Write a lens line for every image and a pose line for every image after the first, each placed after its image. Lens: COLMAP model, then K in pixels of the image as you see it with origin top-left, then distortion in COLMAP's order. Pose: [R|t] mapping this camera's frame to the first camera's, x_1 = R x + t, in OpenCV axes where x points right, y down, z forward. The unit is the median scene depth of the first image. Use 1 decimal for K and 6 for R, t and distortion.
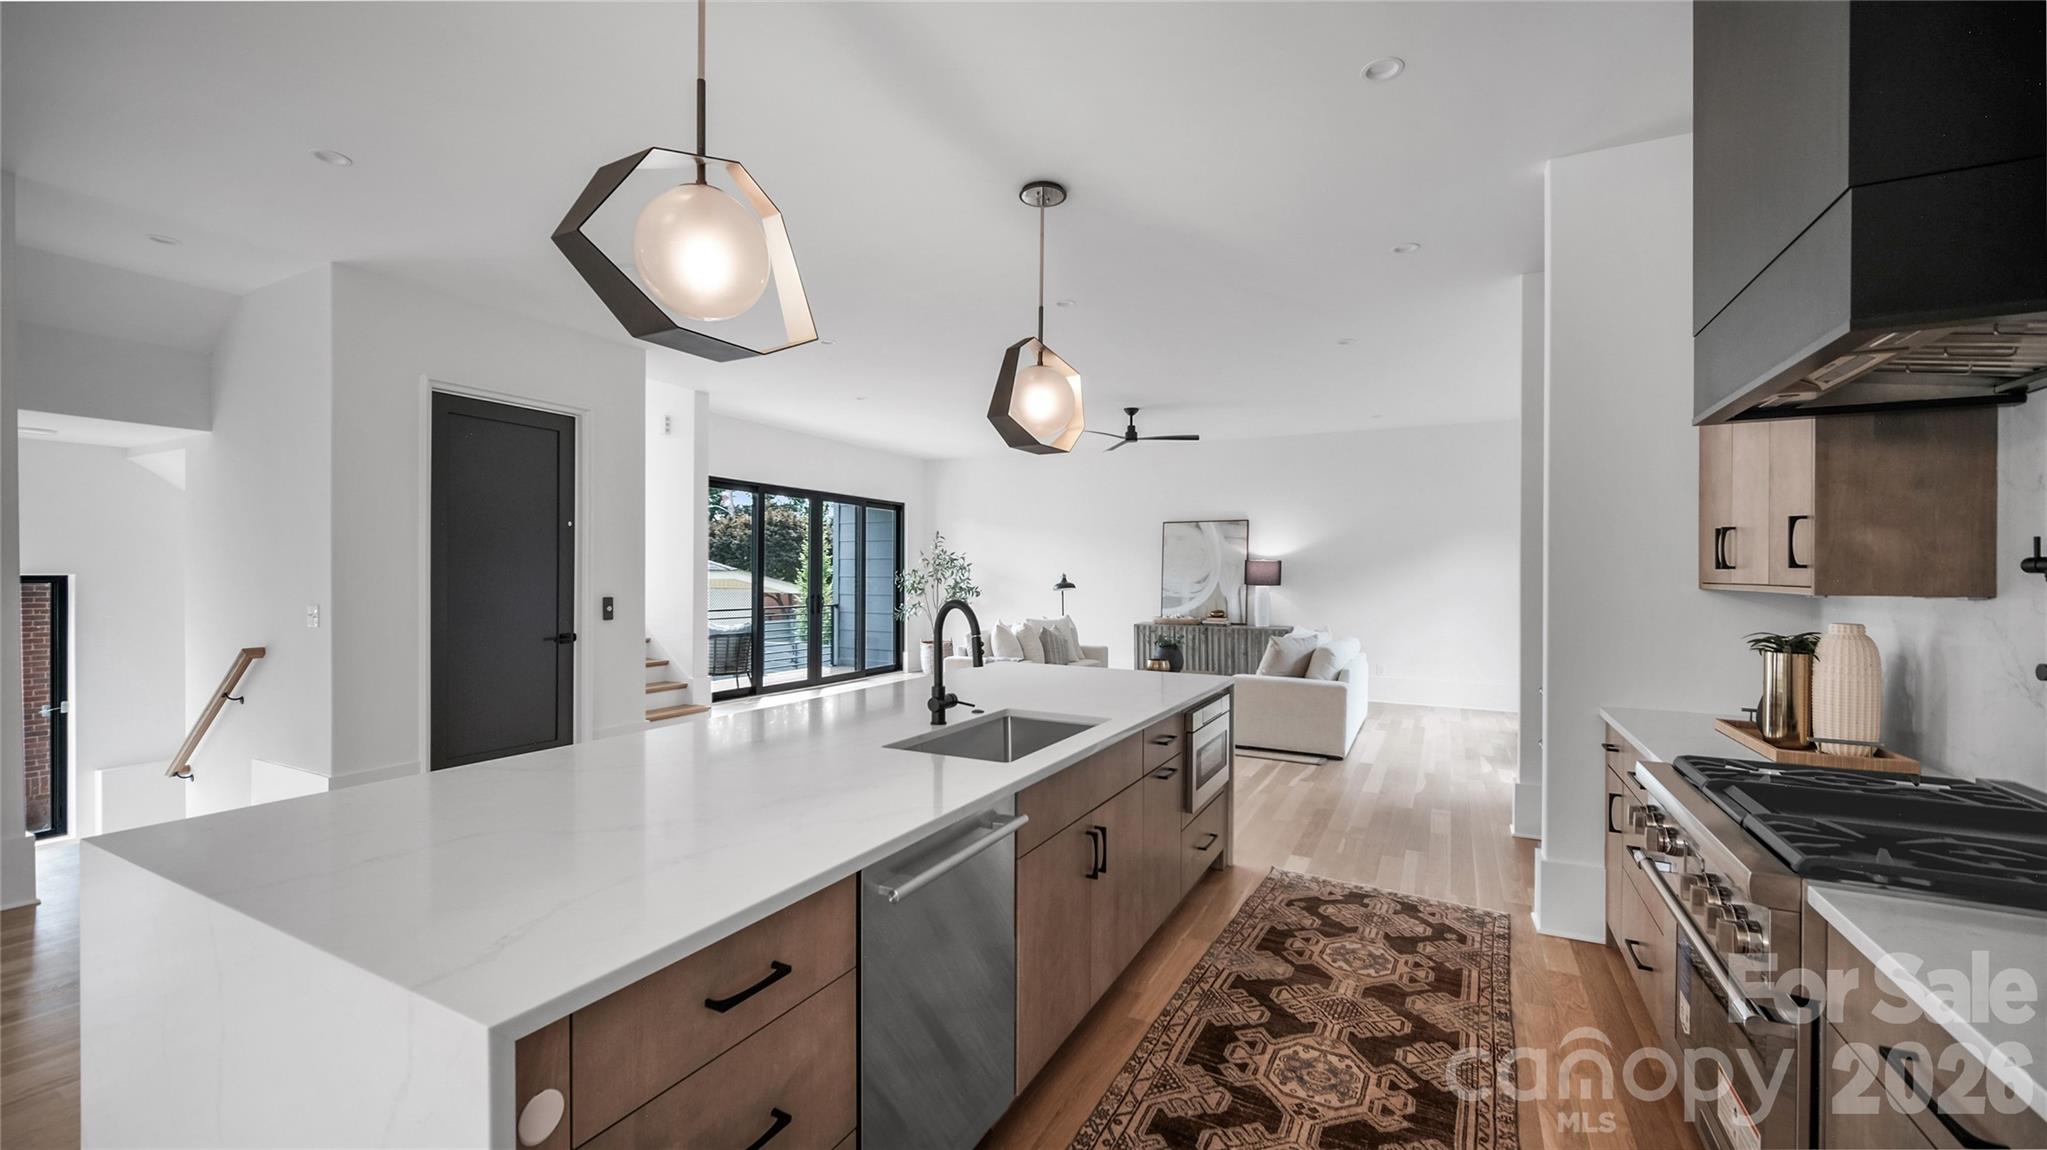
lens RADIAL K [[803.1, 0, 1027.7], [0, 803.1, 575.9], [0, 0, 1]] dist [-0.002095, -0.000333]
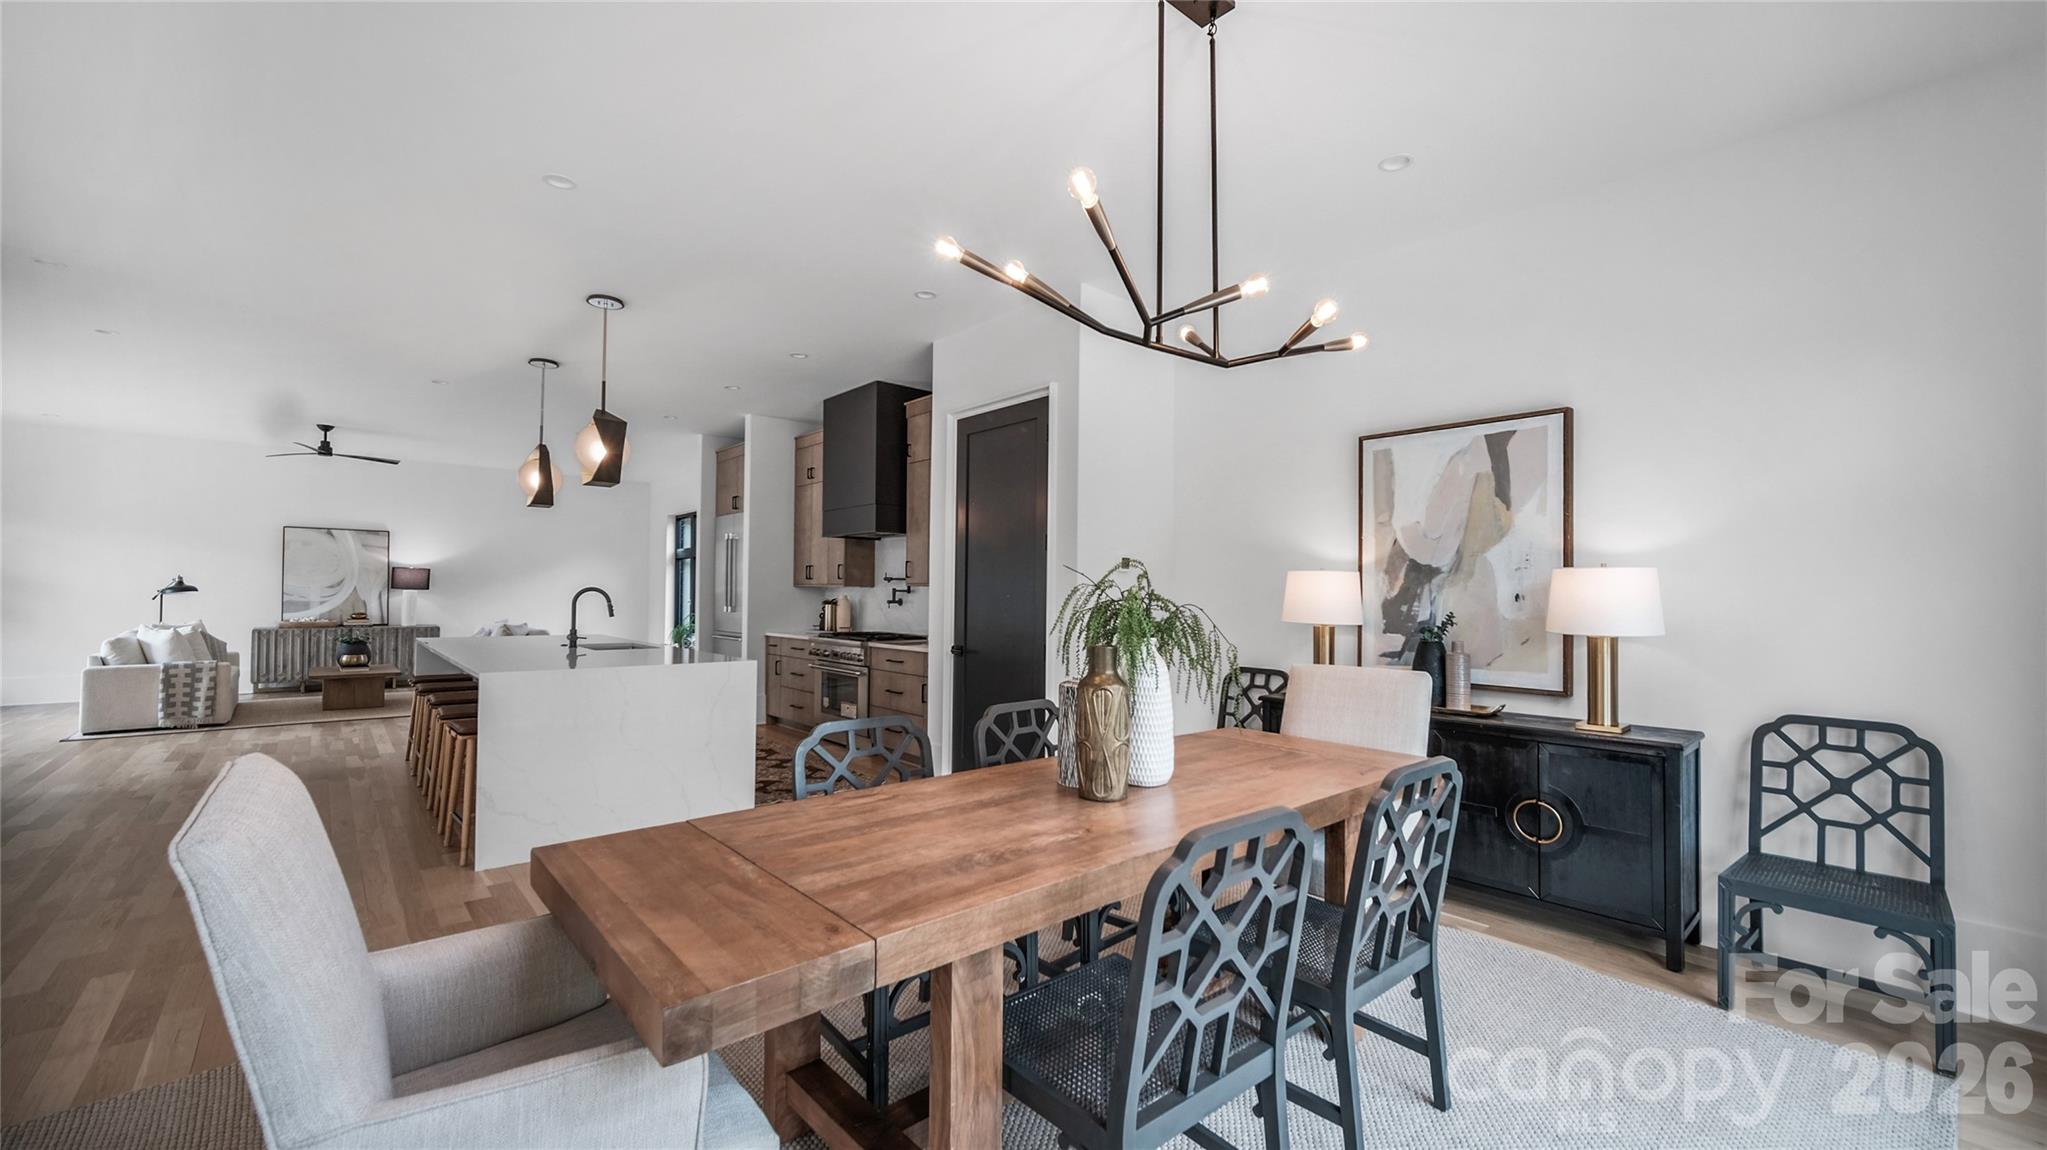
lens RADIAL K [[807.6, 0, 1027.6], [0, 807.6, 585.3], [0, 0, 1]] dist [-0.000917, -0.000148]
pose [[0.358289, 0.011474, 0.933540, -1.117925], [-0.006782, 0.999930, -0.009687, 0.025318], [-0.933586, -0.002860, 0.358341, -0.570452]]
